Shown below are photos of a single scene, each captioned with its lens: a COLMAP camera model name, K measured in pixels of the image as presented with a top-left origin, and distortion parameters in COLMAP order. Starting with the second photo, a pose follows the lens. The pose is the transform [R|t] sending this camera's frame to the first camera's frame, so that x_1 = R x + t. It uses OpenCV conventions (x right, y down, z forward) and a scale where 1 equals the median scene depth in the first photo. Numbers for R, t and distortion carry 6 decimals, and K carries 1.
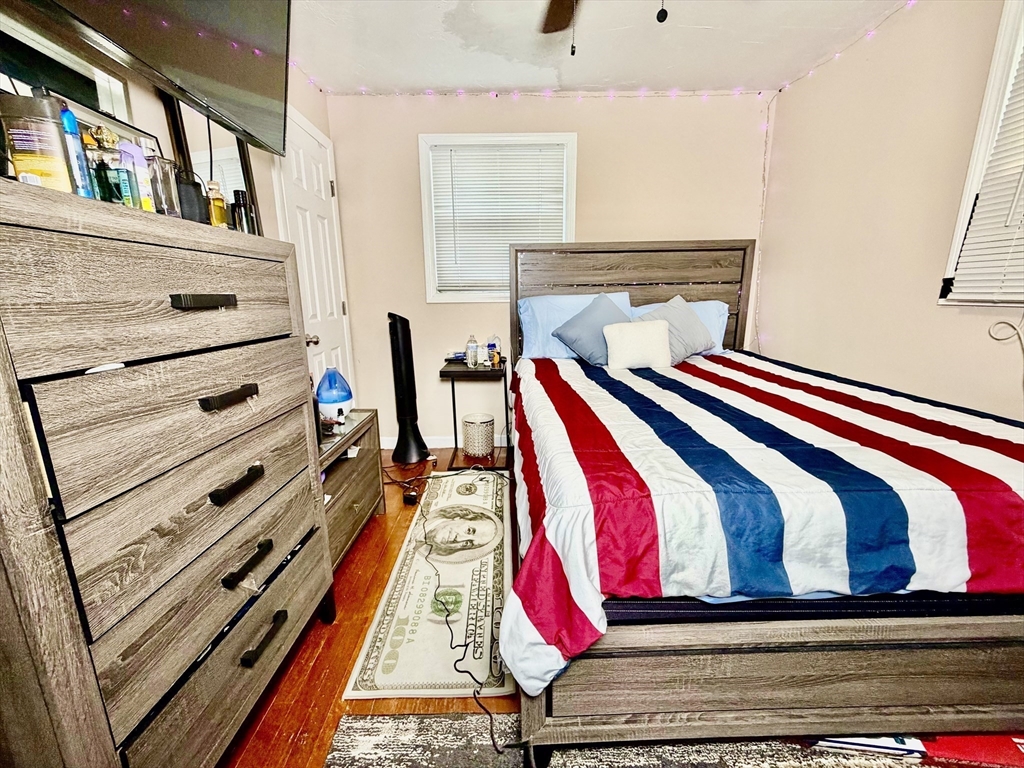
lens RADIAL K [[409.8, 0, 512.0], [0, 409.8, 384.0], [0, 0, 1]] dist [-0.000759, 0.000383]
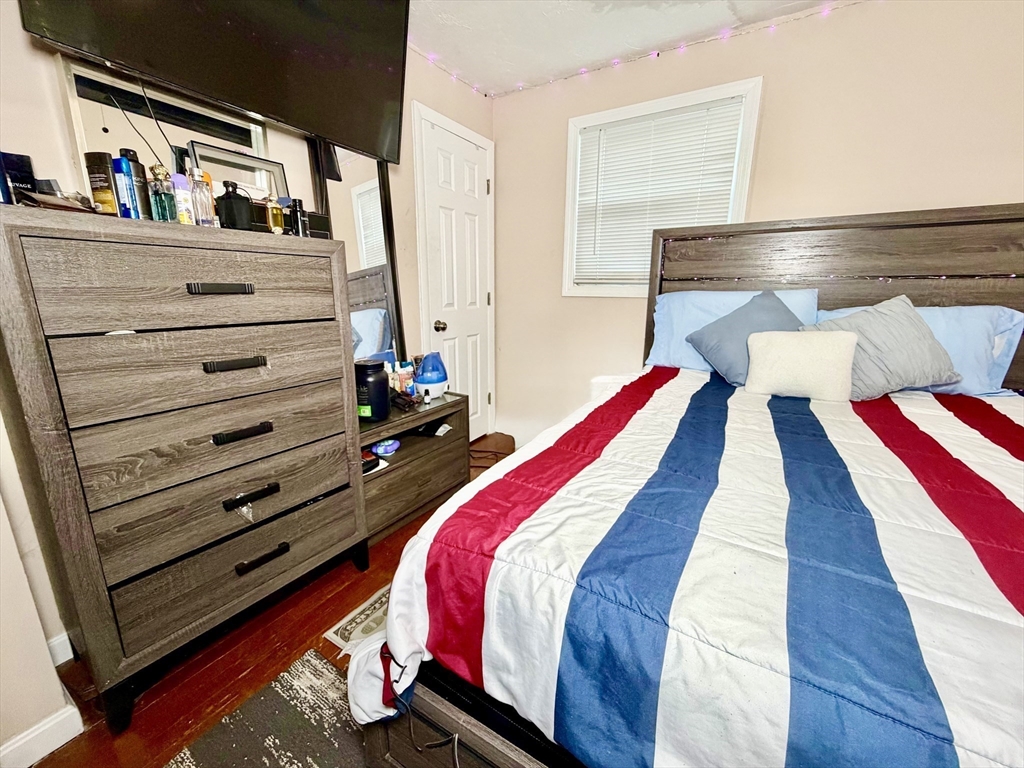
lens RADIAL K [[409.8, 0, 512.0], [0, 409.8, 384.0], [0, 0, 1]] dist [-0.000759, 0.000383]
pose [[0.838416, 0.141780, -0.526267, 0.660638], [-0.132747, 0.989616, 0.055126, -0.084875], [0.528617, 0.023642, 0.848531, 0.342698]]
